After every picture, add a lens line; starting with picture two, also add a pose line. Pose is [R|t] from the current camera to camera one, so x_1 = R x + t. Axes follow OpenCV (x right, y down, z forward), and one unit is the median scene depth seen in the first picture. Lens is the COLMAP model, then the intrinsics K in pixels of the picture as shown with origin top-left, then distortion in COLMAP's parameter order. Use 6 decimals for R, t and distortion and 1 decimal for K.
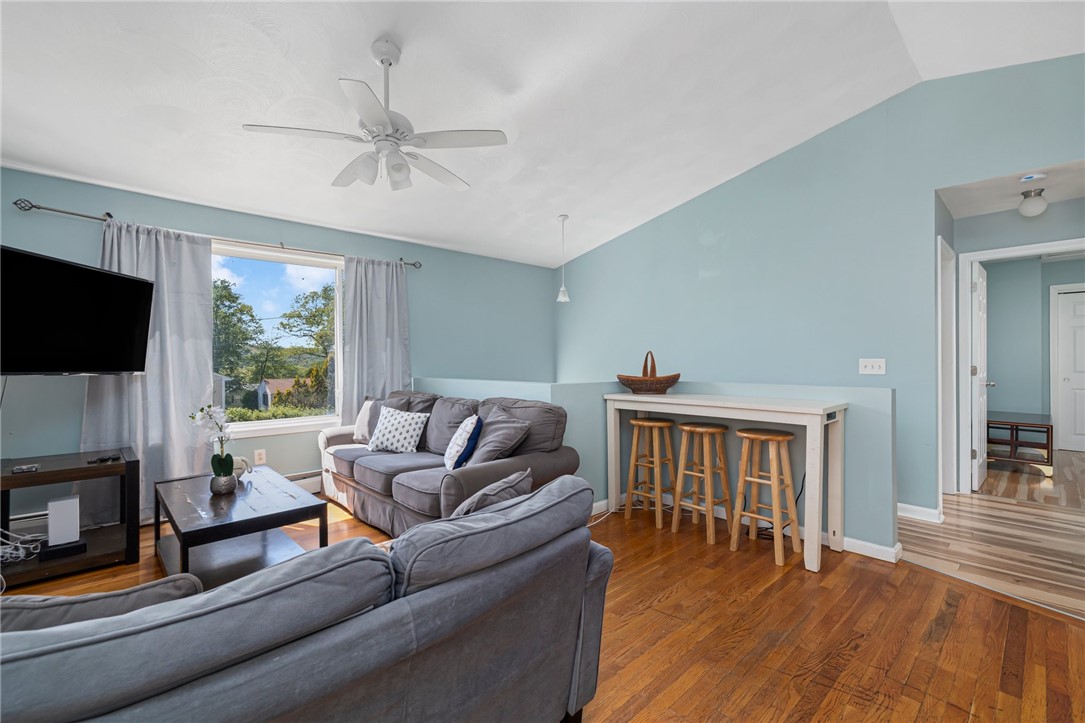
lens RADIAL K [[468.8, 0, 541.5], [0, 468.8, 357.7], [0, 0, 1]] dist [-0.000101, 0.001127]
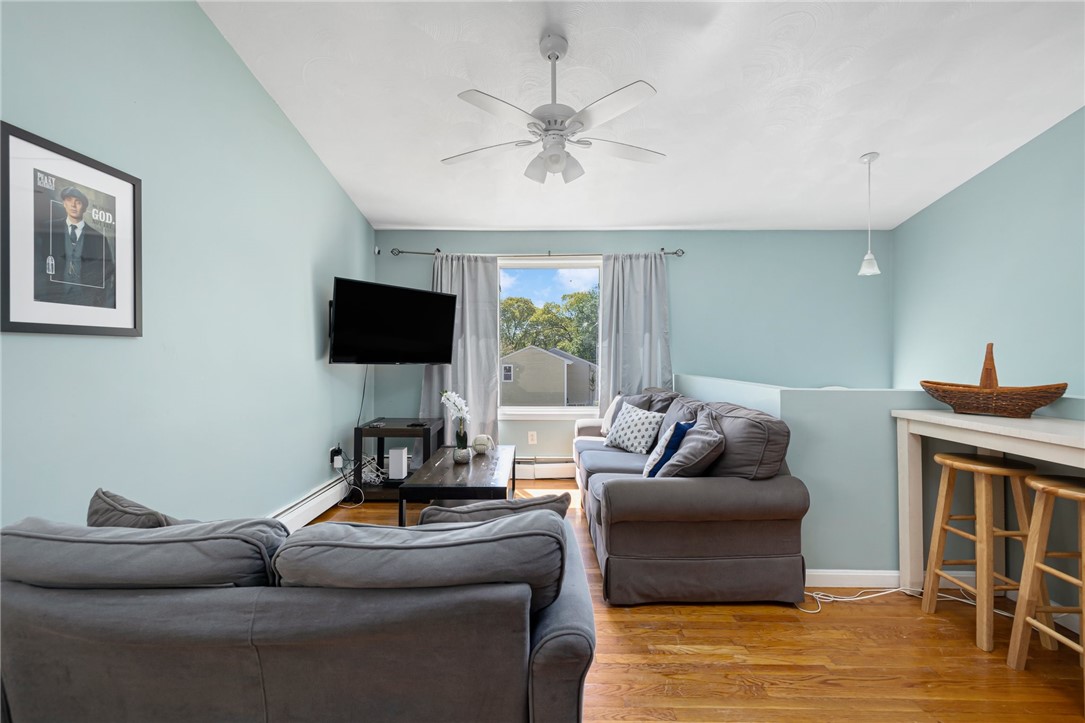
lens RADIAL K [[468.8, 0, 540.2], [0, 468.8, 349.8], [0, 0, 1]] dist [-0.000101, 0.001127]
pose [[0.722509, -0.001610, -0.691359, 0.229941], [-0.001679, 0.999990, -0.004084, -0.002100], [0.691359, 0.004112, 0.722500, 0.179028]]
